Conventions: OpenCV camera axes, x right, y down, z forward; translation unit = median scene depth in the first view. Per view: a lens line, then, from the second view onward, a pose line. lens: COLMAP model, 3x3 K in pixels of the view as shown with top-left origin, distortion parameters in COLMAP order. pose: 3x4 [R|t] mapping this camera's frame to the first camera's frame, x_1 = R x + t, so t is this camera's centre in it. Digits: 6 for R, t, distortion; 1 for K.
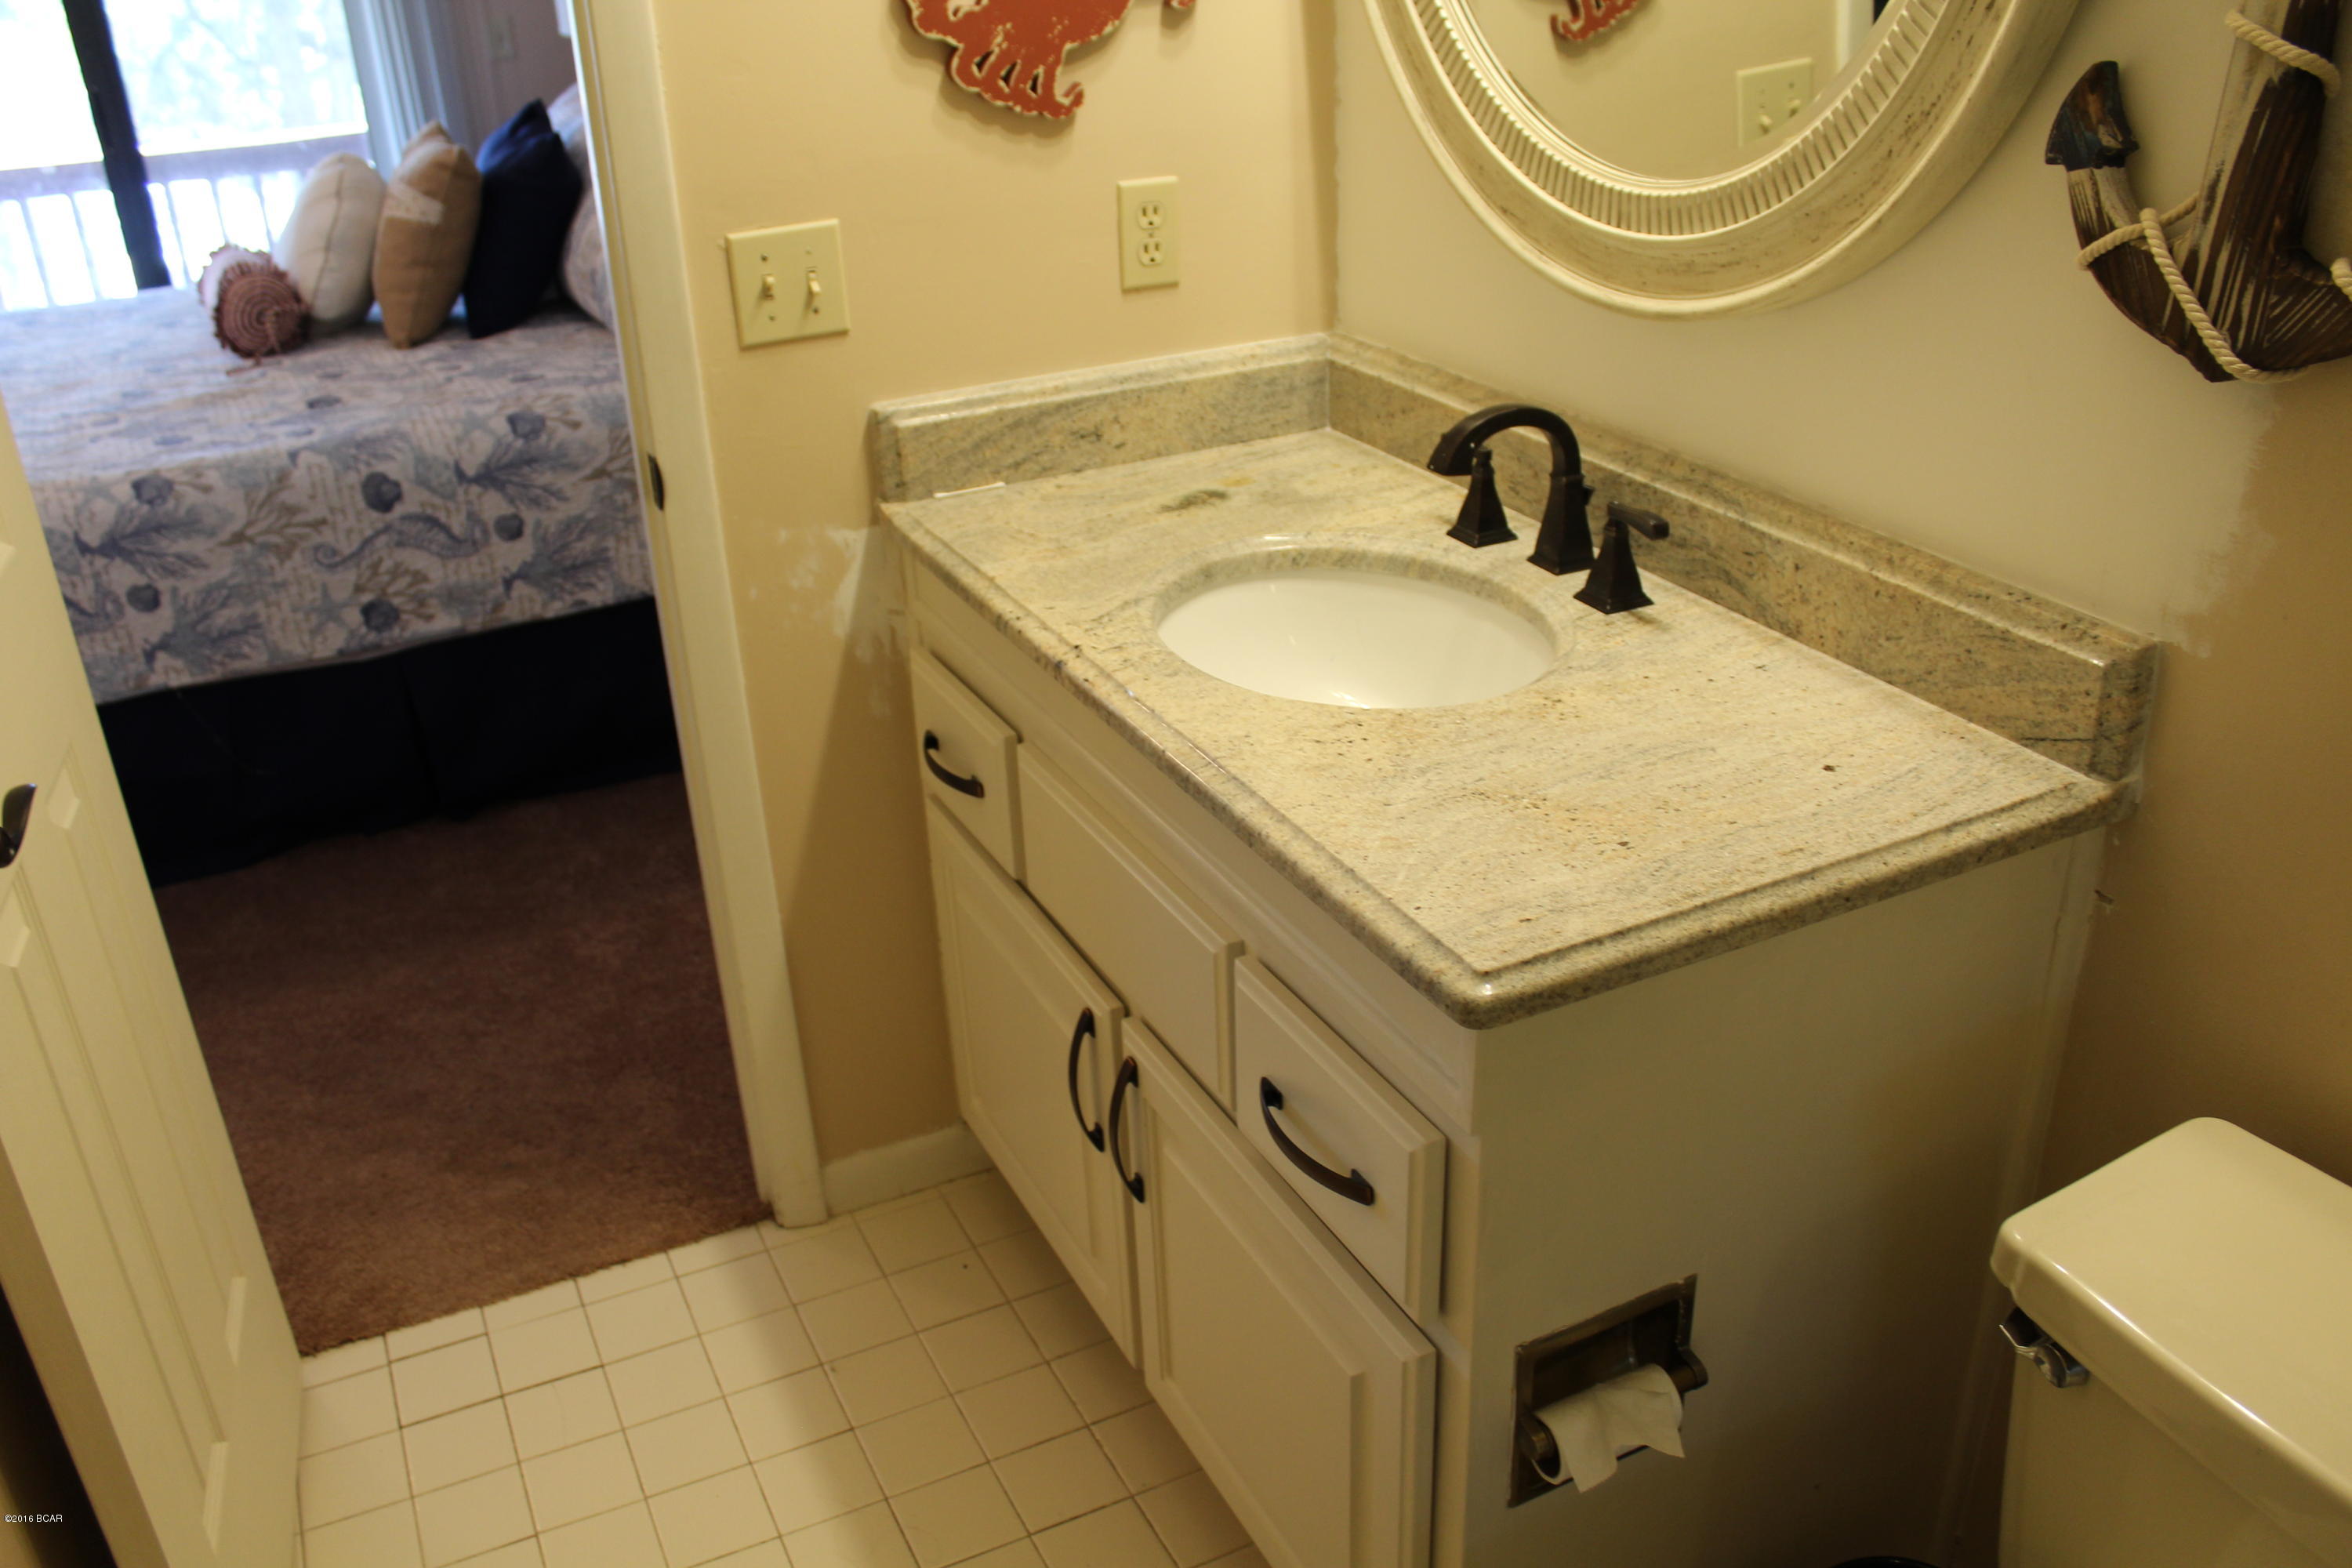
lens RADIAL K [[1935.2, 0, 1176.4], [0, 1935.2, 778.3], [0, 0, 1]] dist [-0.158156, 0.147745]
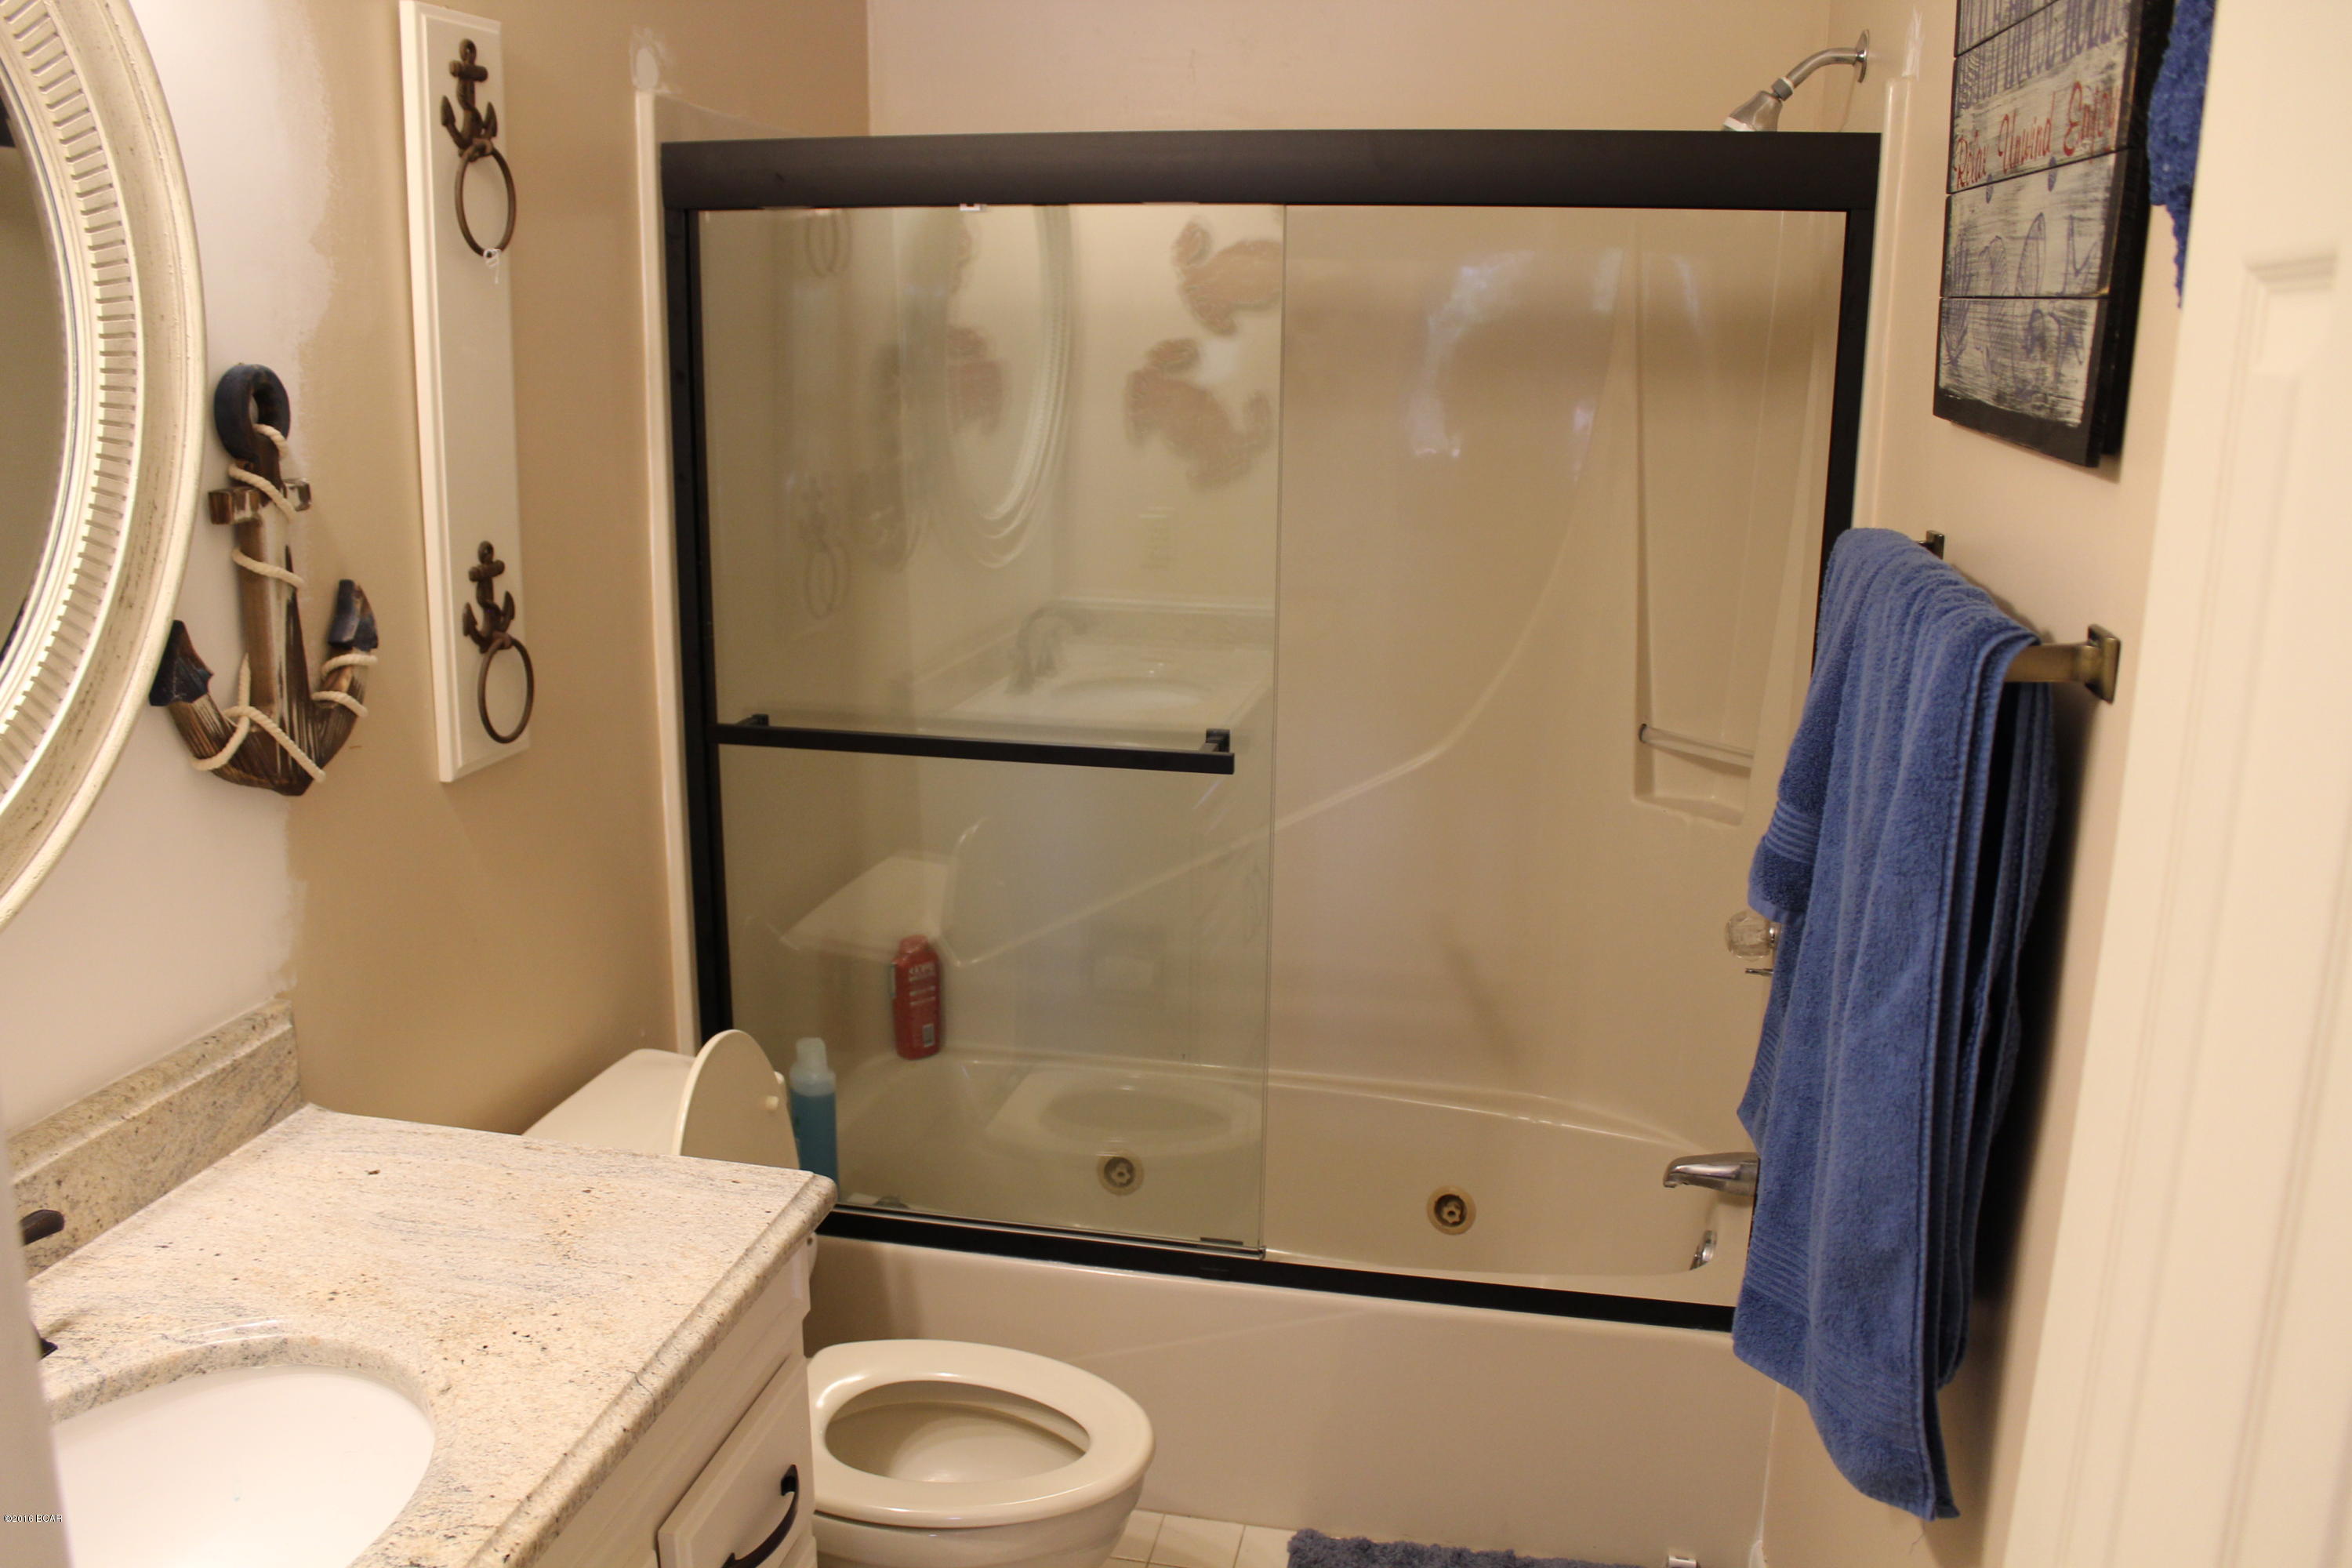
lens RADIAL K [[1935.2, 0, 1120.4], [0, 1935.2, 782.9], [0, 0, 1]] dist [-0.158156, 0.147745]
pose [[-0.775800, -0.112201, 0.620922, -0.661225], [0.299061, 0.801125, 0.518421, -0.608326], [-0.555604, 0.587885, -0.587958, 1.150363]]
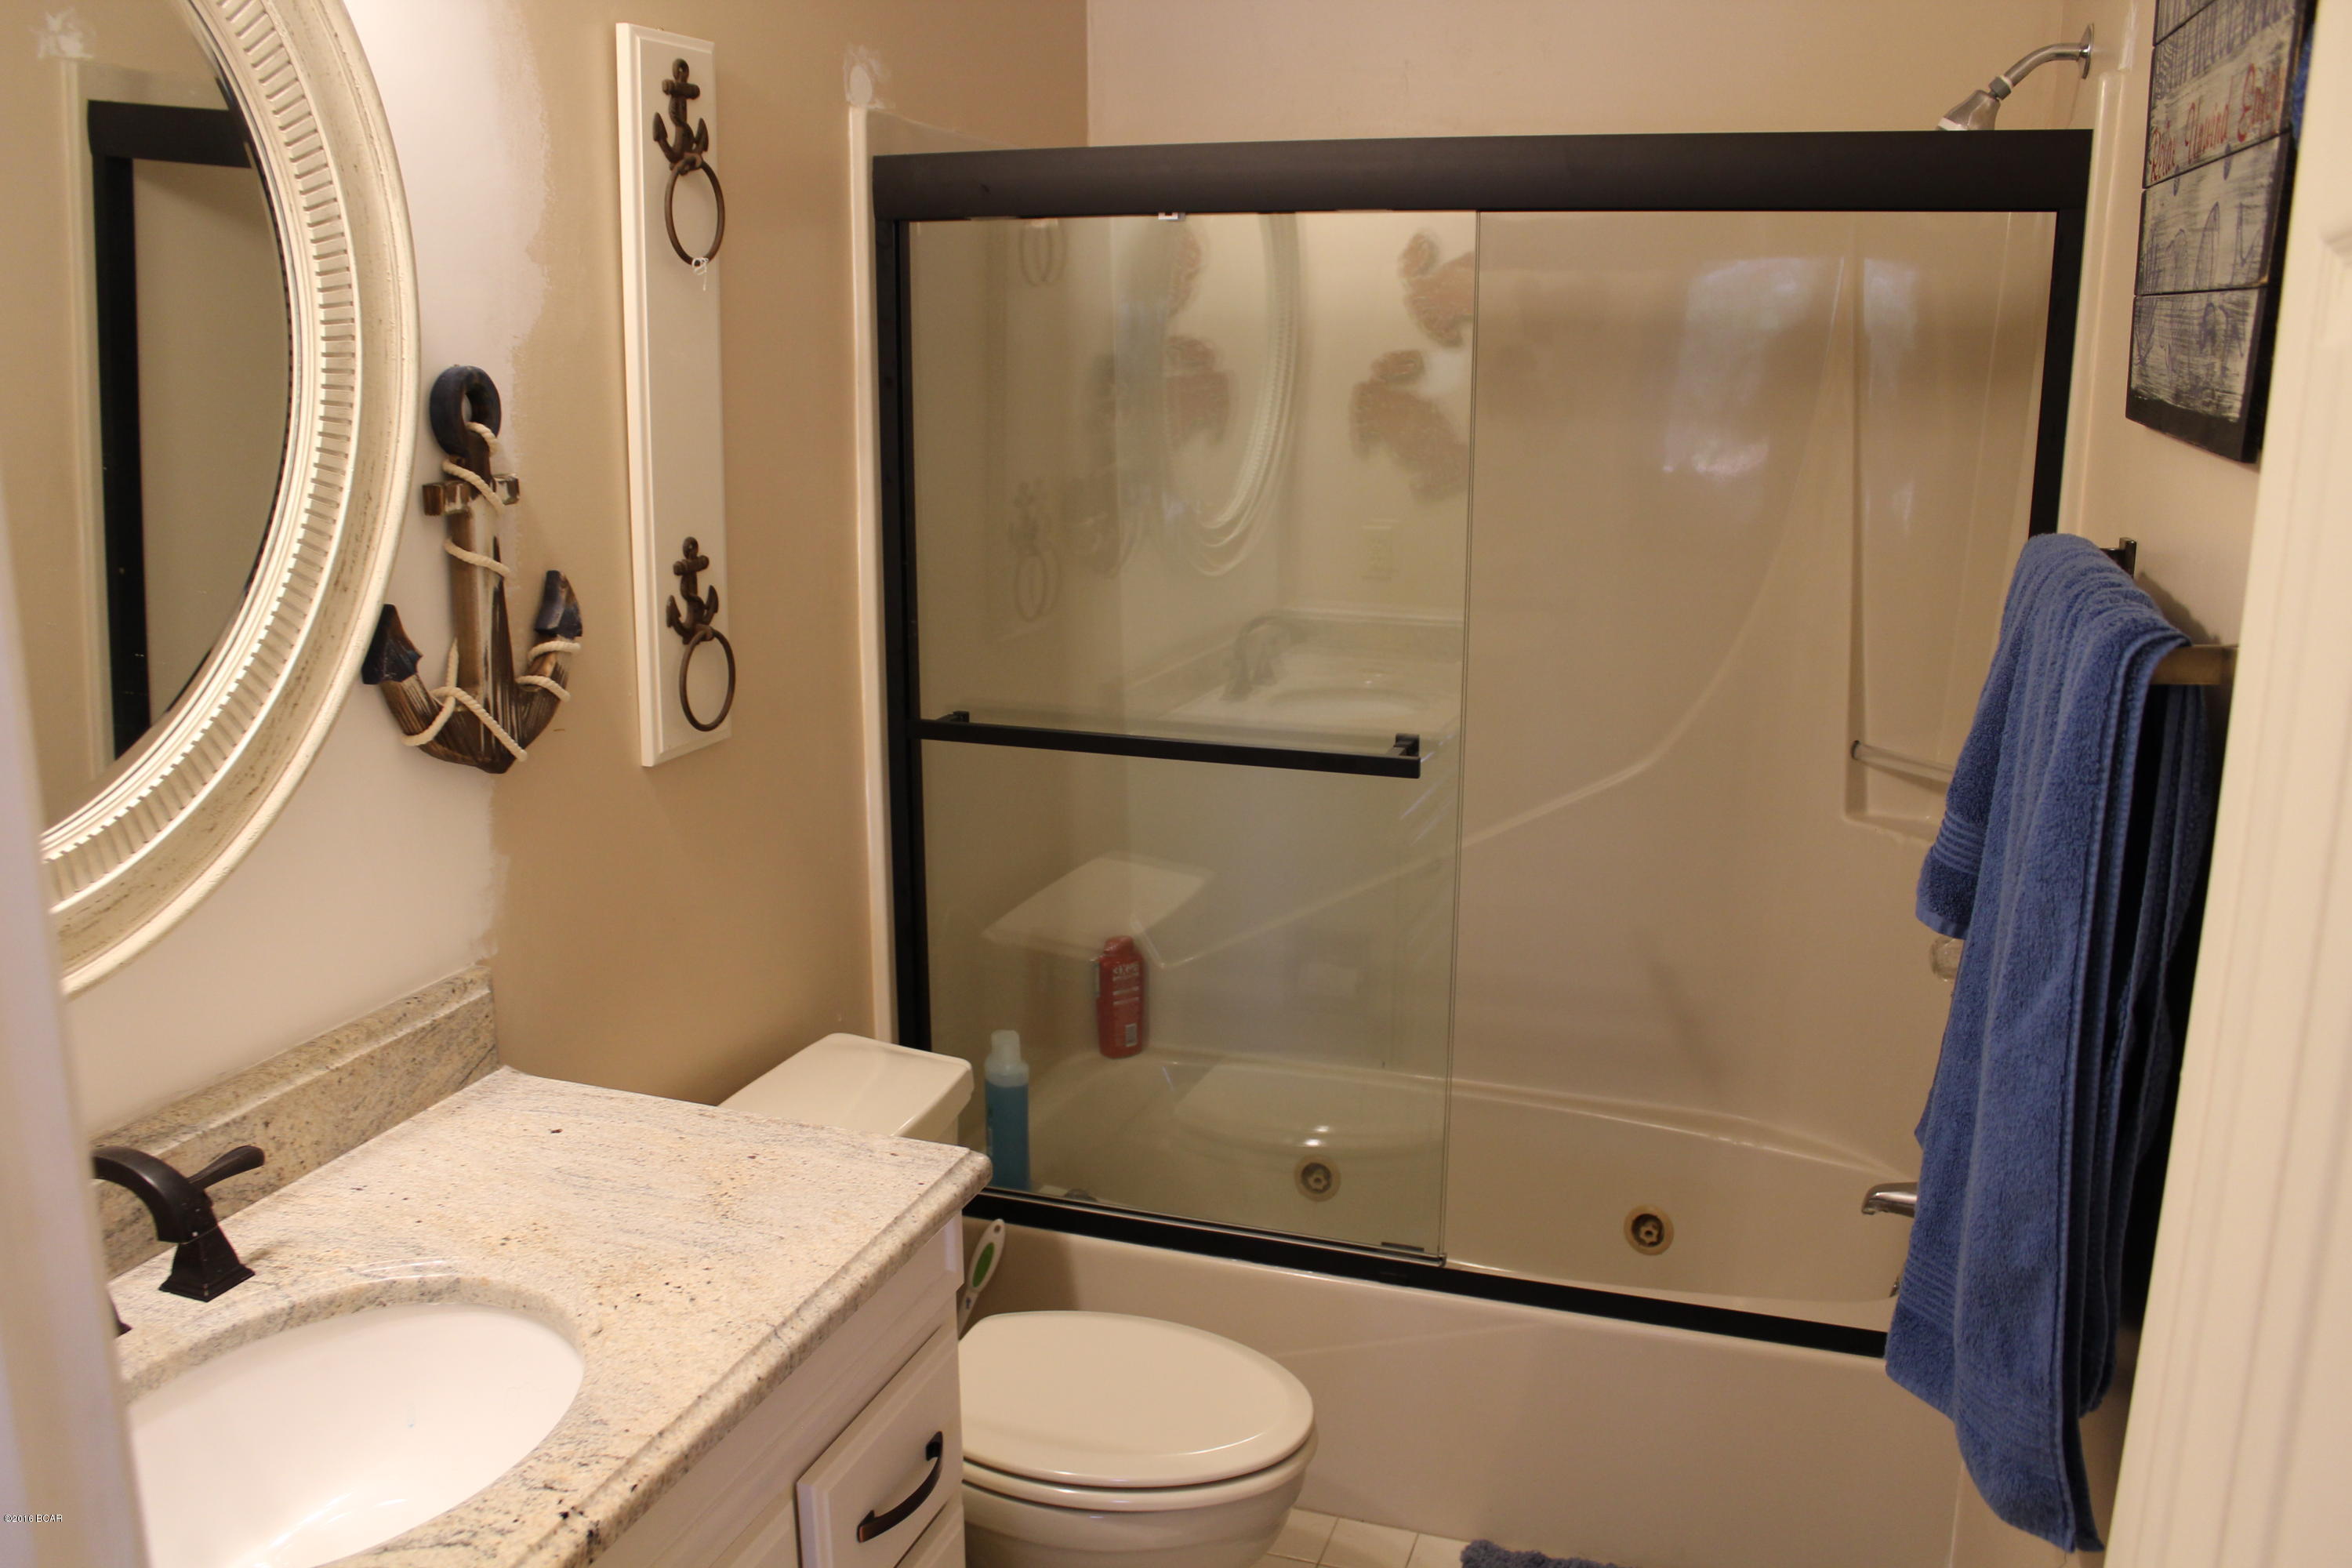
lens RADIAL K [[1935.2, 0, 1140.1], [0, 1935.2, 784.7], [0, 0, 1]] dist [-0.158156, 0.147745]
pose [[-0.692009, -0.123730, 0.711206, -0.716561], [0.340916, 0.812405, 0.473049, -0.589953], [-0.636318, 0.569815, -0.520010, 1.137395]]
